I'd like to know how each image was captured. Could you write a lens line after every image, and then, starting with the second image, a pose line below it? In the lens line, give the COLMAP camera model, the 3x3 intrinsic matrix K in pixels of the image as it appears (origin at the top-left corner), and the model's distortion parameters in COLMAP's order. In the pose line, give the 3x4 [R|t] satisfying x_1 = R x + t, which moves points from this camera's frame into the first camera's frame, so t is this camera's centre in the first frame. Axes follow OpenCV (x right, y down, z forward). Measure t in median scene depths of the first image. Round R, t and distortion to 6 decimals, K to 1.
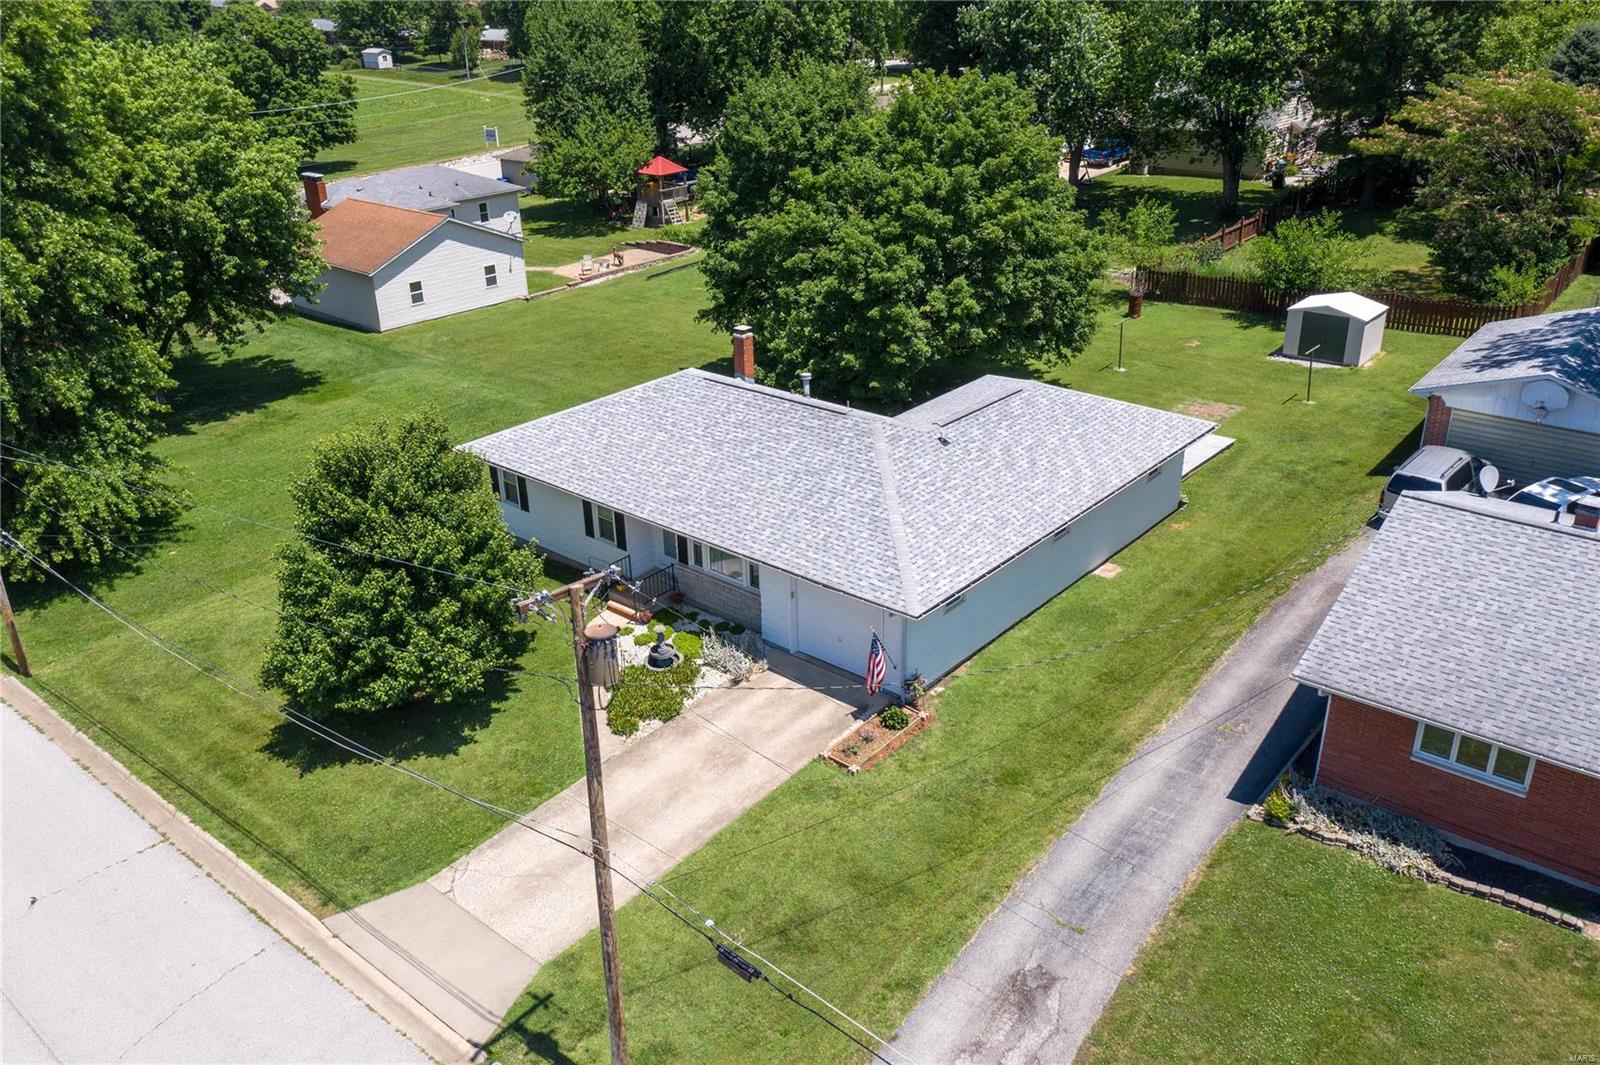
lens RADIAL K [[1256.9, 0, 802.4], [0, 1256.9, 522.5], [0, 0, 1]] dist [-0.017426, 0.002898]
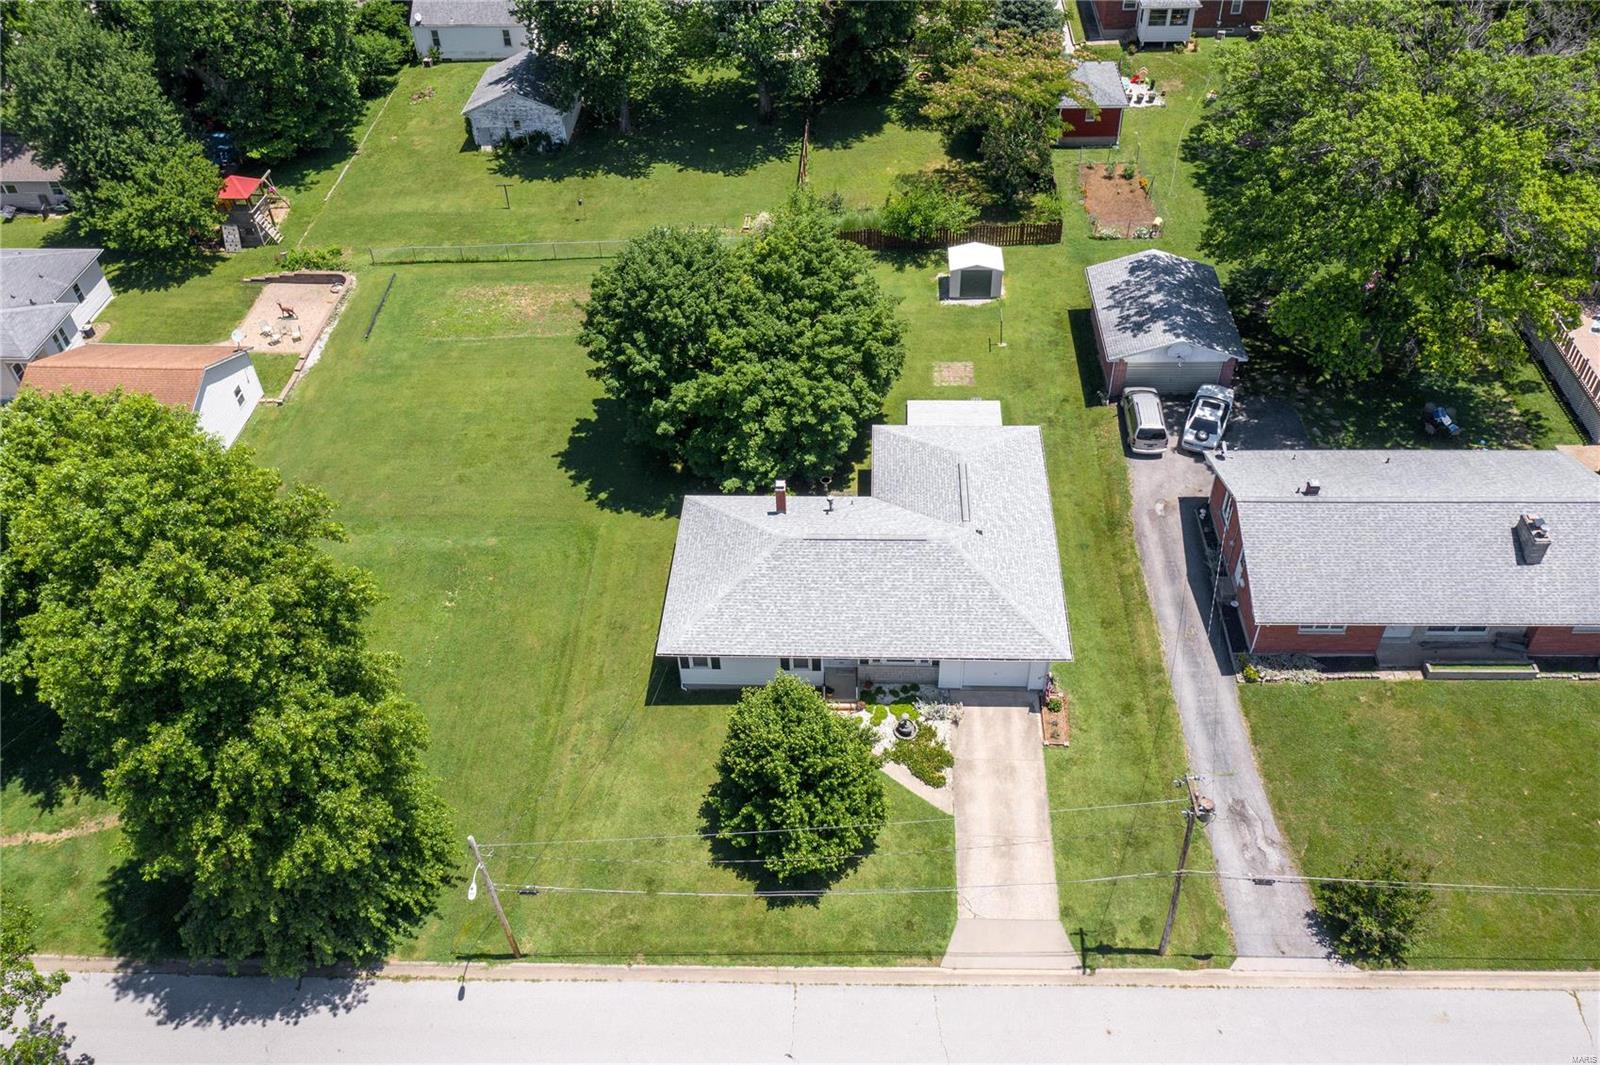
lens RADIAL K [[1256.9, 0, 802.4], [0, 1256.9, 522.5], [0, 0, 1]] dist [-0.017426, 0.002898]
pose [[0.791035, -0.413175, 0.451165, -0.911698], [0.264805, 0.896056, 0.356317, -0.812857], [-0.551490, -0.162388, 0.818223, -0.252292]]
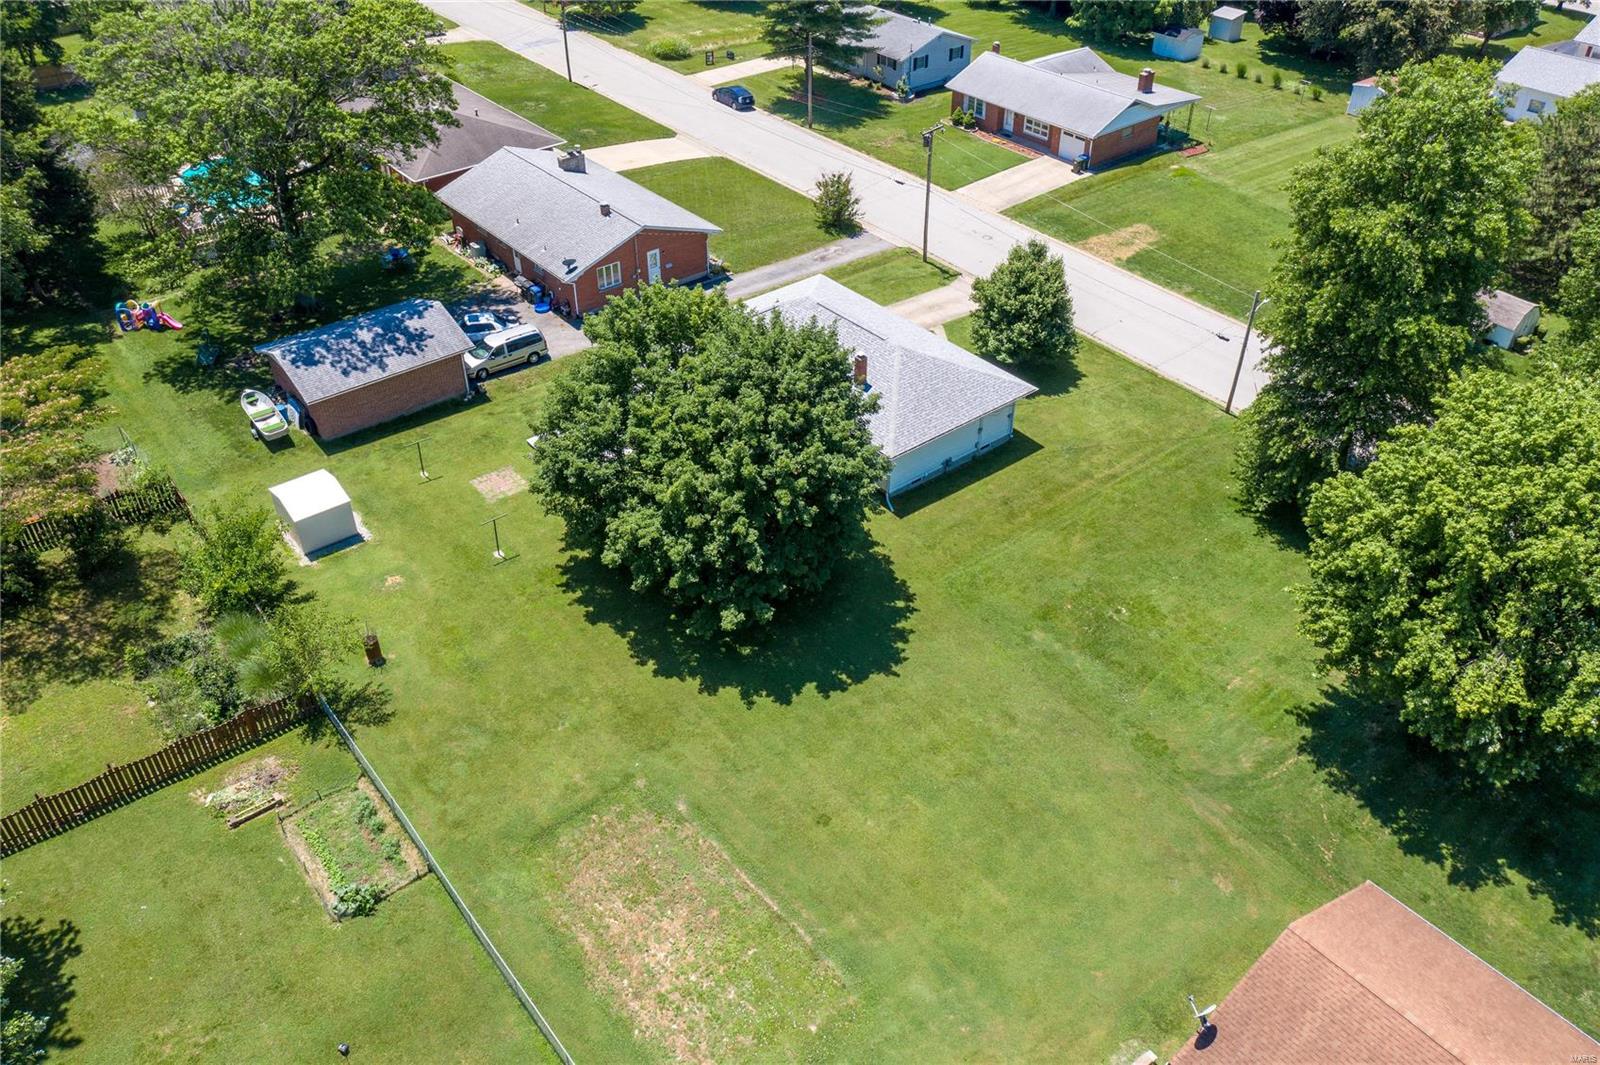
lens RADIAL K [[1259.4, 0, 791.1], [0, 1259.4, 529.6], [0, 0, 1]] dist [-0.008131, -0.005548]
pose [[-0.982800, -0.090008, 0.161250, -0.310406], [0.098077, 0.485454, 0.868743, -1.866385], [-0.156474, 0.869616, -0.468277, 2.552541]]
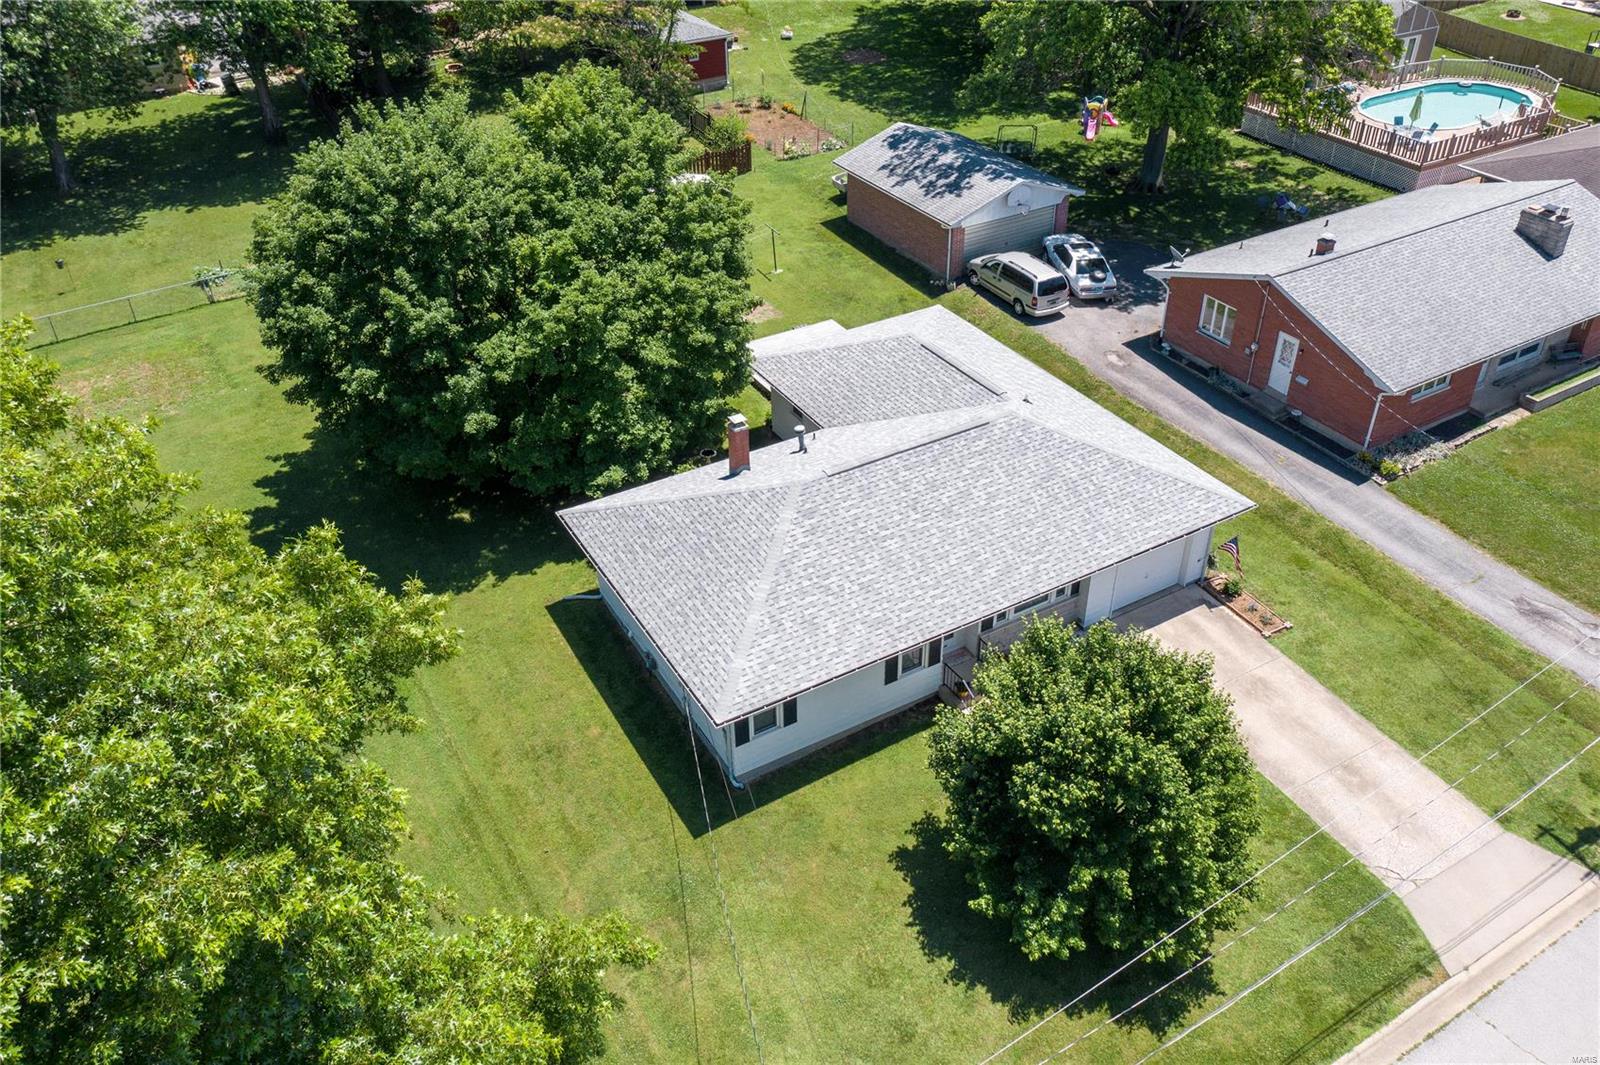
lens RADIAL K [[1256.9, 0, 802.4], [0, 1256.9, 522.5], [0, 0, 1]] dist [-0.017426, 0.002898]
pose [[0.331704, -0.525024, 0.783787, -1.006158], [0.393975, 0.832001, 0.390588, -0.552827], [-0.857179, 0.179233, 0.482825, 0.722853]]
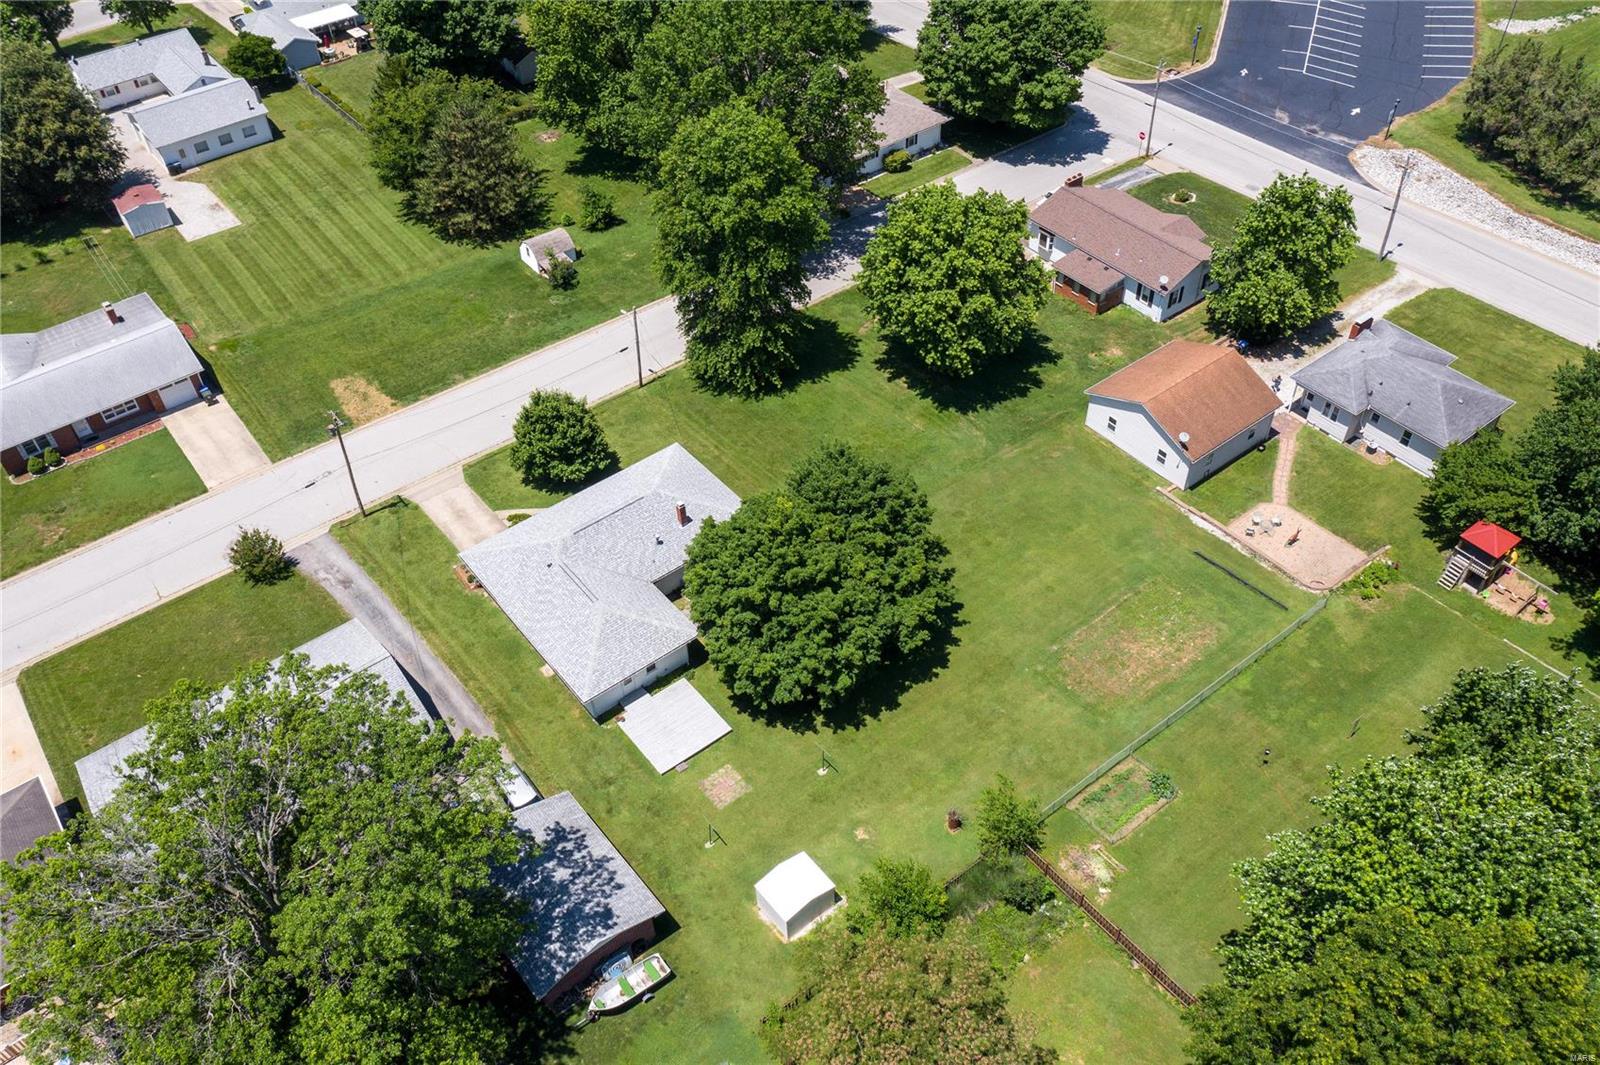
lens RADIAL K [[1256.9, 0, 802.4], [0, 1256.9, 522.5], [0, 0, 1]] dist [-0.017426, 0.002898]
pose [[-0.186836, 0.705049, -0.684104, 1.762617], [-0.381466, 0.589656, 0.711892, -2.199139], [0.905304, 0.393969, 0.158784, 1.140064]]
